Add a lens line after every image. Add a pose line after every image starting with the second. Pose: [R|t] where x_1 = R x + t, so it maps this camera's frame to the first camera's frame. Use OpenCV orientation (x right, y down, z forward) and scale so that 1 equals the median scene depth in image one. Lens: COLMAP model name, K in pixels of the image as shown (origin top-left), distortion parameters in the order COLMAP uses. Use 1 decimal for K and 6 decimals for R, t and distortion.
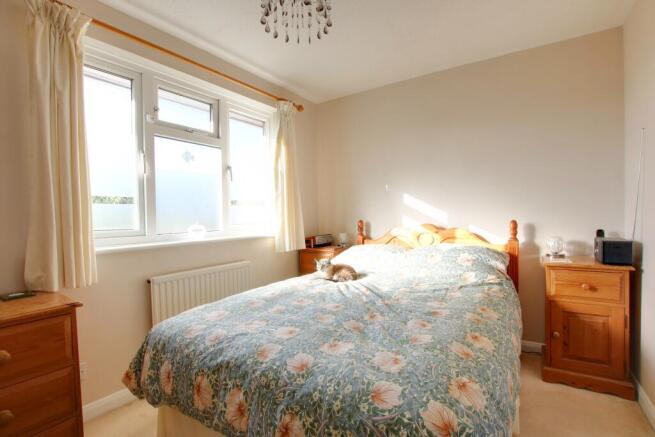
lens RADIAL K [[301.7, 0, 327.5], [0, 301.7, 218.5], [0, 0, 1]] dist [-0.030544, -0.000135]
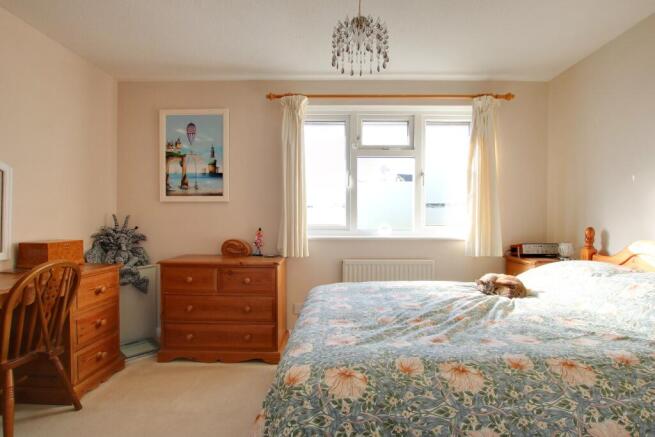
lens RADIAL K [[301.7, 0, 327.5], [0, 301.7, 218.5], [0, 0, 1]] dist [-0.030544, -0.000135]
pose [[0.558285, 0.022938, -0.829332, 0.417923], [-0.026369, 0.999603, 0.009896, -0.007668], [0.829230, 0.016344, 0.558669, 0.099673]]
